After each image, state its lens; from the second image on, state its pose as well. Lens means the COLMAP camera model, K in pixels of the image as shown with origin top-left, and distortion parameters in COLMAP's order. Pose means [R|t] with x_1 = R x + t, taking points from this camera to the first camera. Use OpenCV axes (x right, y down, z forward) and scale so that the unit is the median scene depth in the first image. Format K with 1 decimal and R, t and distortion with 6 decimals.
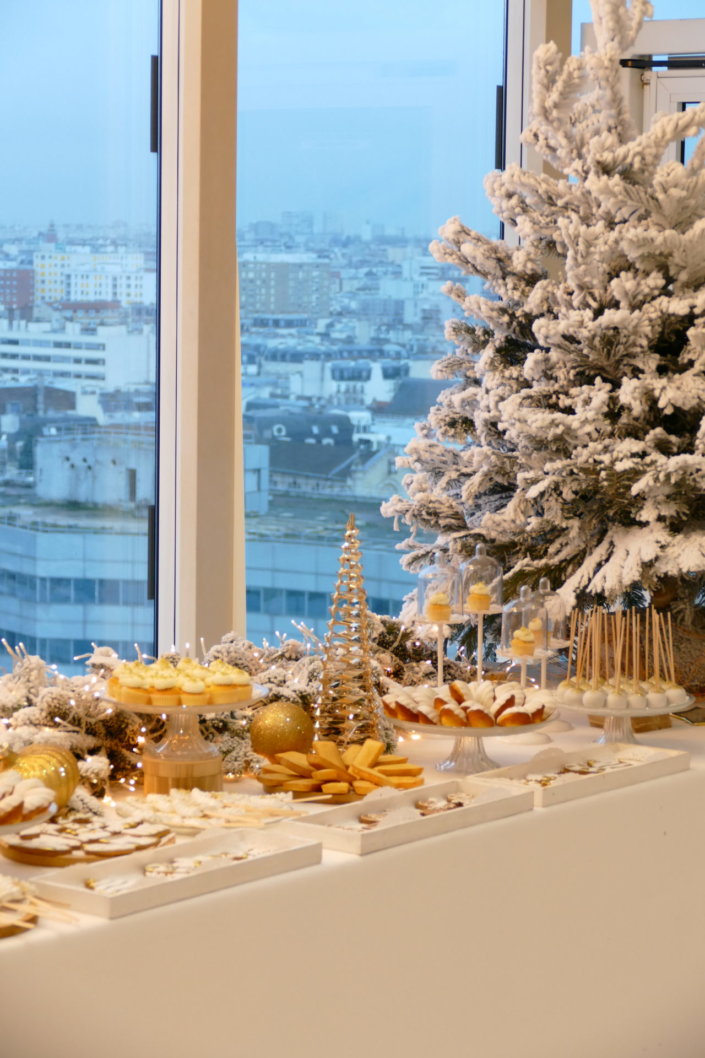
lens RADIAL K [[3147.8, 0, 352.2], [0, 3147.8, 528.3], [0, 0, 1]] dist [0.063144, 0.000000]
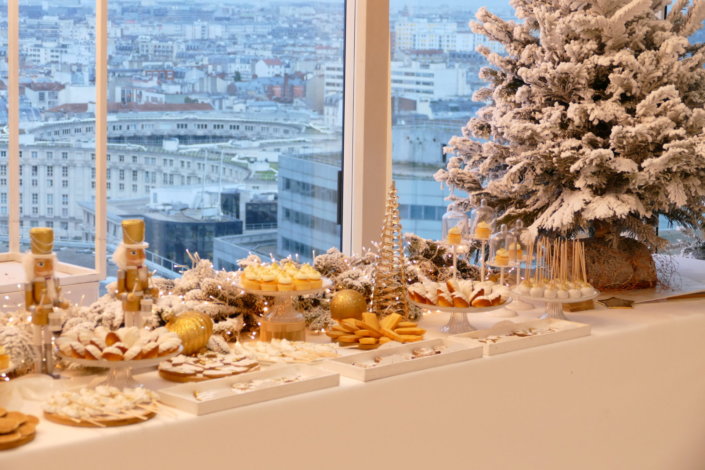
lens RADIAL K [[1756.6, 0, 352.6], [0, 1756.6, 236.7], [0, 0, 1]] dist [-0.020515, 0.000000]
pose [[0.990039, 0.021574, -0.139132, 0.105002], [-0.016733, 0.999216, 0.035875, -0.007684], [0.139797, -0.033190, 0.989624, 0.045080]]
